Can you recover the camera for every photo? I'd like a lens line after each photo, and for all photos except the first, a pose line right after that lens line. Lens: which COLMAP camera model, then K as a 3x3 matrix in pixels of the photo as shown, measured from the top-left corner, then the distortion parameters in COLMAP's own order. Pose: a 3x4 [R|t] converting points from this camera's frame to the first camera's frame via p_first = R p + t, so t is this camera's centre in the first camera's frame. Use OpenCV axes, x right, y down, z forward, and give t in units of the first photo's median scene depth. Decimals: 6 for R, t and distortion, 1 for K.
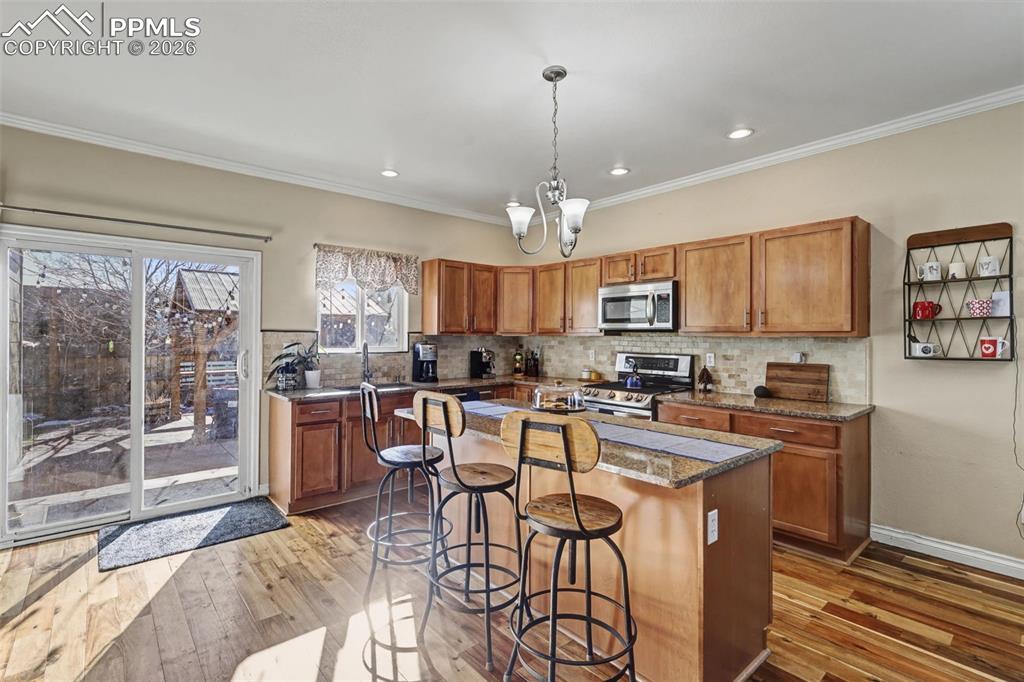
lens RADIAL K [[480.2, 0, 512.0], [0, 480.2, 335.5], [0, 0, 1]] dist [-0.000167, 0.001321]
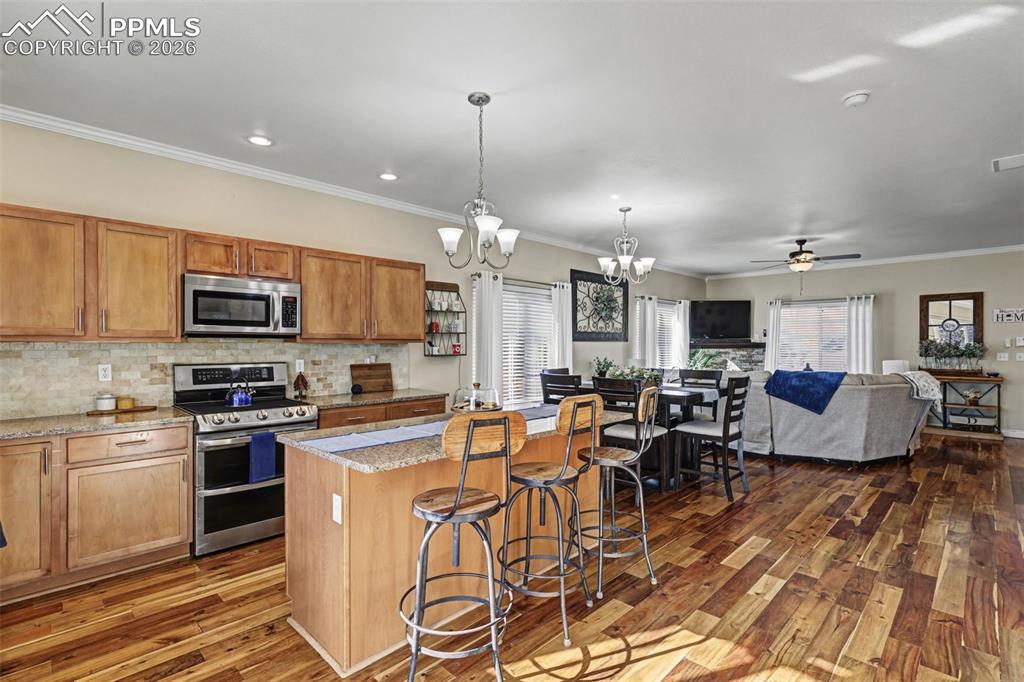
lens RADIAL K [[480.2, 0, 512.4], [0, 480.2, 344.1], [0, 0, 1]] dist [-0.000167, 0.001321]
pose [[-0.086343, -0.002927, 0.996261, -0.634502], [-0.001797, 0.999995, 0.002782, 0.001094], [-0.996264, -0.001550, -0.086347, 0.648578]]
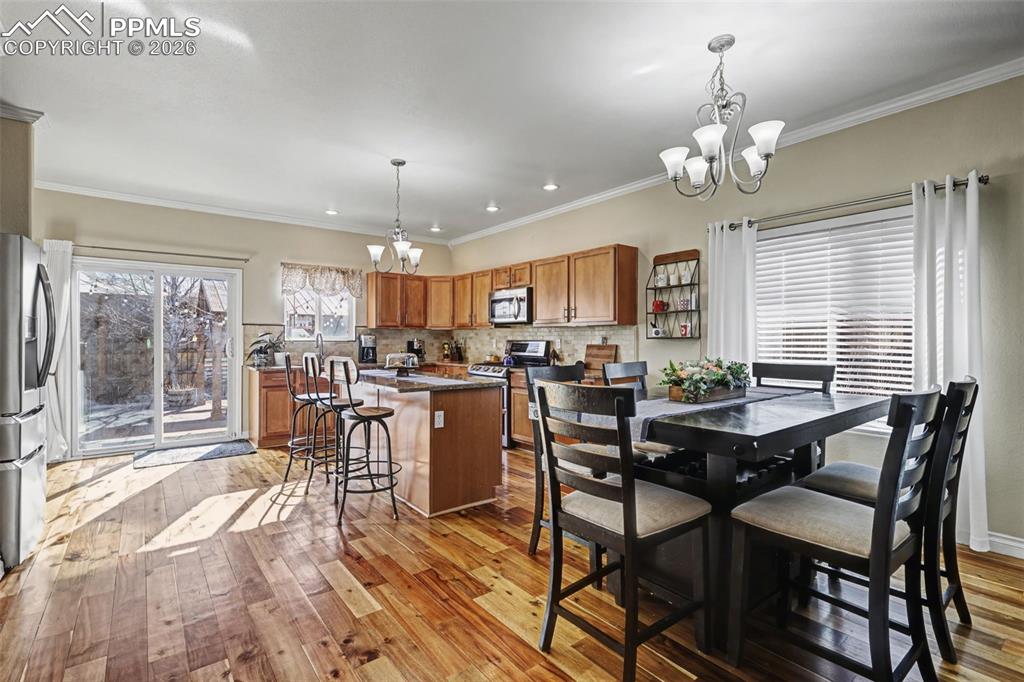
lens RADIAL K [[480.2, 0, 513.6], [0, 480.2, 341.6], [0, 0, 1]] dist [-0.000167, 0.001321]
pose [[0.998763, -0.002340, -0.049674, 0.356362], [0.002654, 0.999977, 0.006249, 0.034813], [0.049659, -0.006374, 0.998746, -0.391955]]
